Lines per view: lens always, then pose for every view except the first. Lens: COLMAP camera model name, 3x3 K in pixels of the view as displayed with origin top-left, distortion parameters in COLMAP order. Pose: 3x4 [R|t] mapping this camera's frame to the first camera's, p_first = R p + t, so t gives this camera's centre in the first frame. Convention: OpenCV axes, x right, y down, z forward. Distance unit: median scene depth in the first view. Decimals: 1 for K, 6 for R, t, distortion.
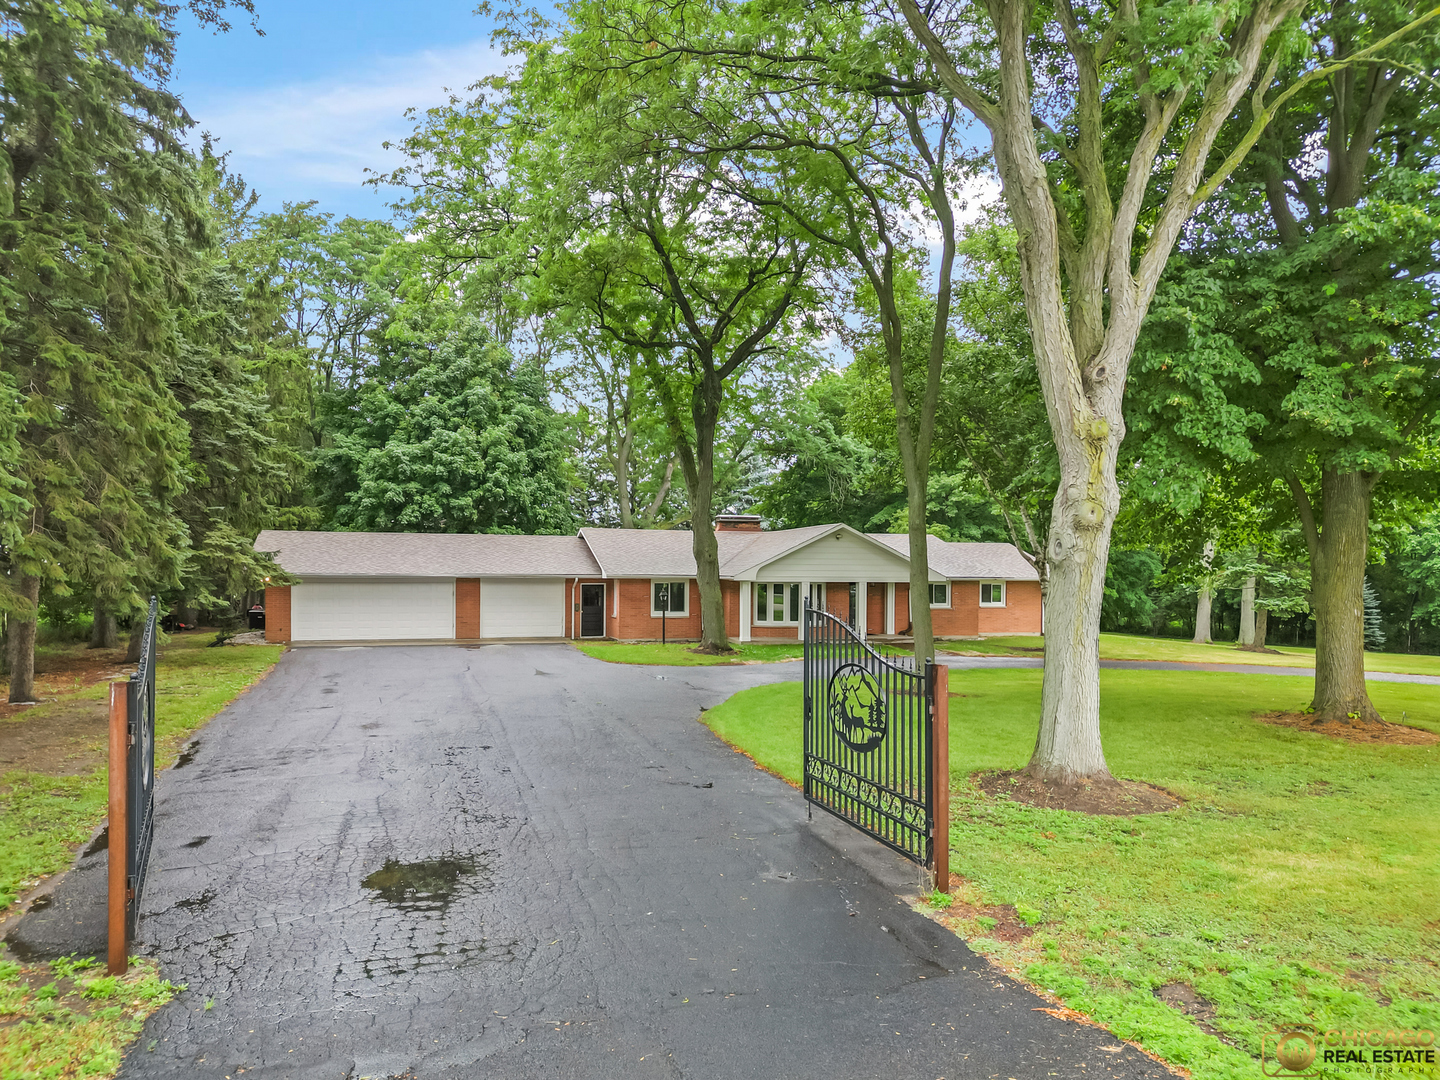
lens RADIAL K [[975.2, 0, 720.0], [0, 975.2, 540.0], [0, 0, 1]] dist [-0.001607, -0.001493]
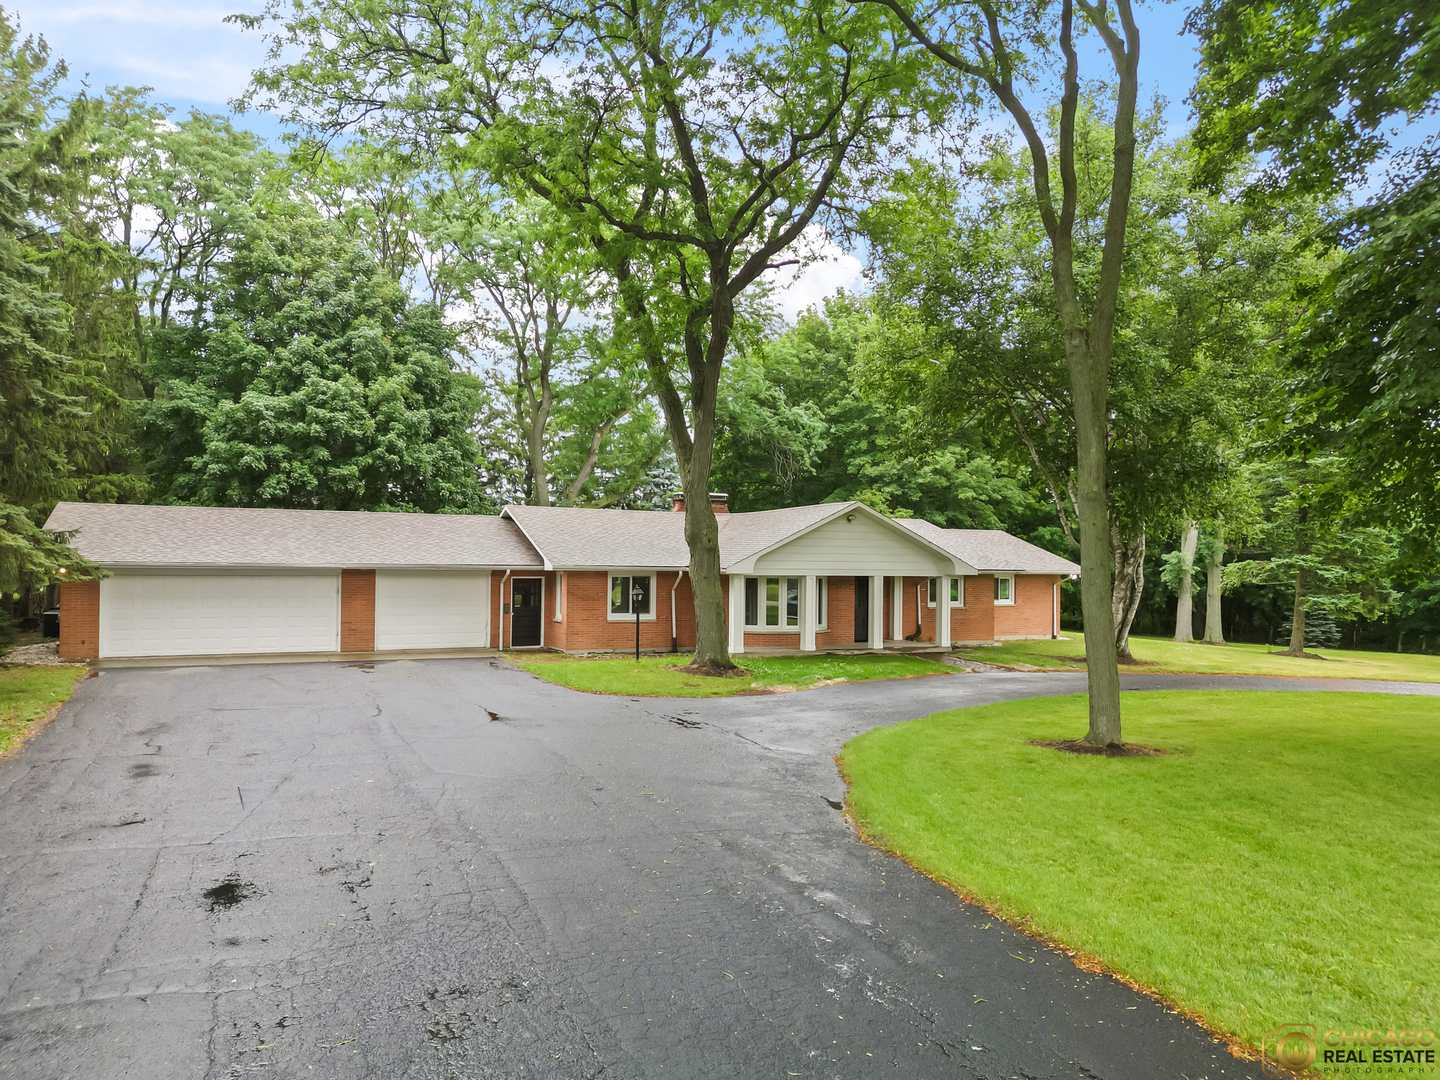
lens RADIAL K [[982.3, 0, 723.2], [0, 982.3, 522.1], [0, 0, 1]] dist [0.000041, 0.001356]
pose [[0.991291, 0.009292, 0.131362, -0.067238], [-0.008215, 0.999928, -0.008740, 0.005918], [-0.131434, 0.007585, 0.991296, 0.182606]]
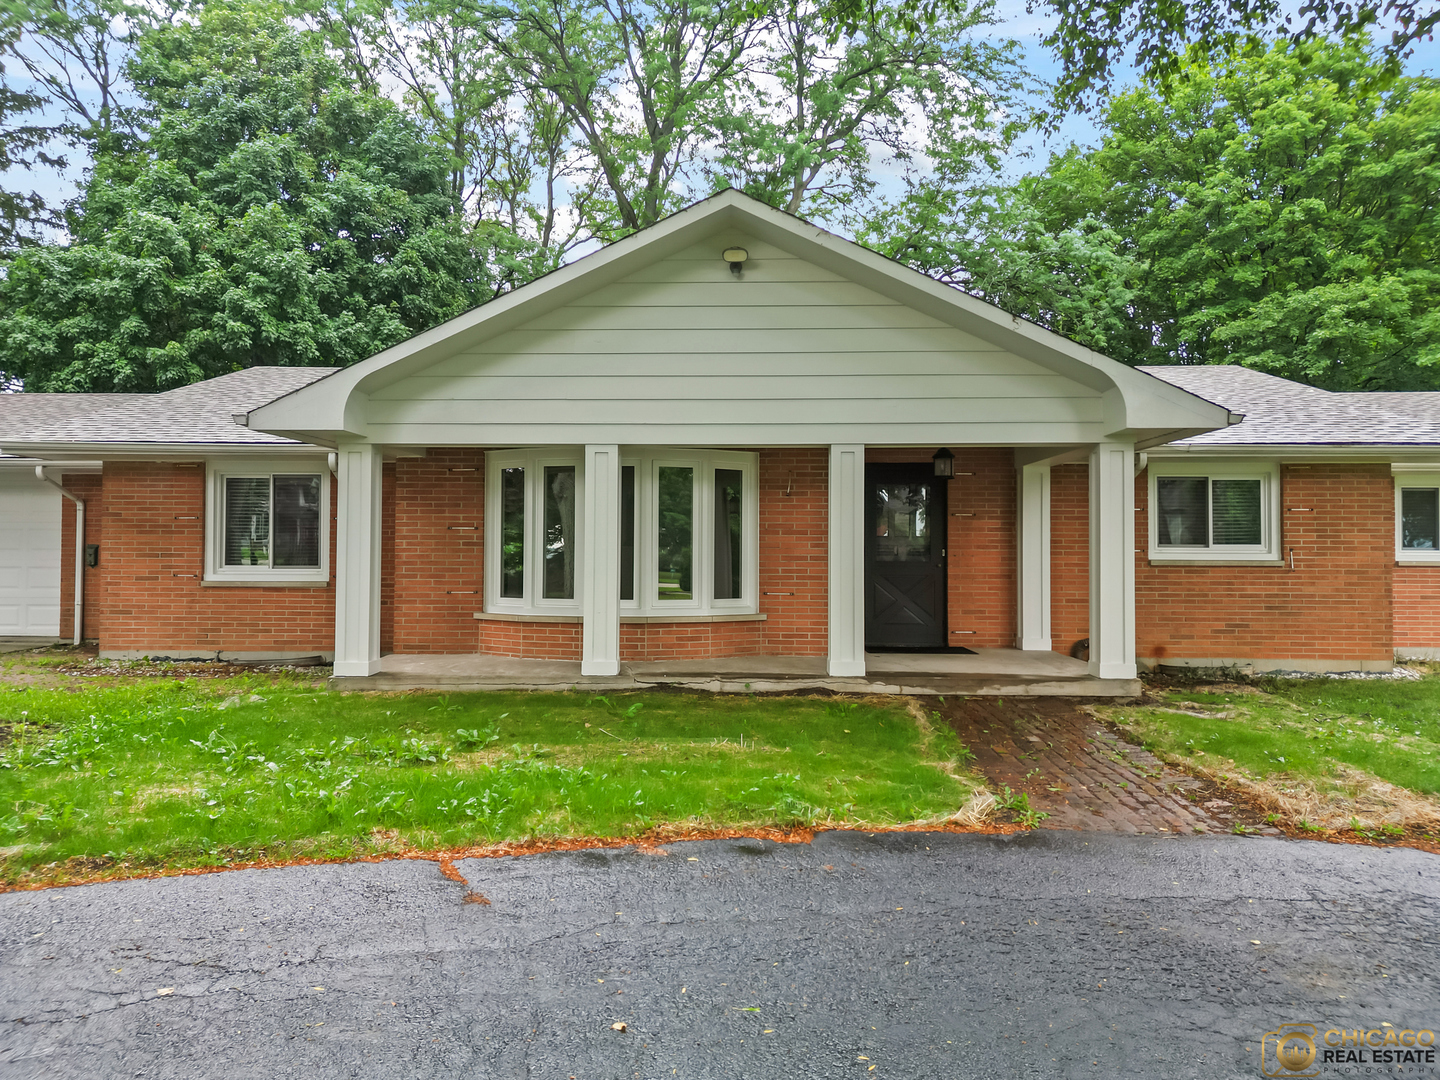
lens RADIAL K [[975.2, 0, 720.0], [0, 975.2, 540.0], [0, 0, 1]] dist [-0.001607, -0.001493]
pose [[0.945033, -0.007492, -0.326890, 0.160743], [0.014691, 0.999701, 0.019559, 0.050798], [0.326646, -0.023286, 0.944860, 0.622738]]
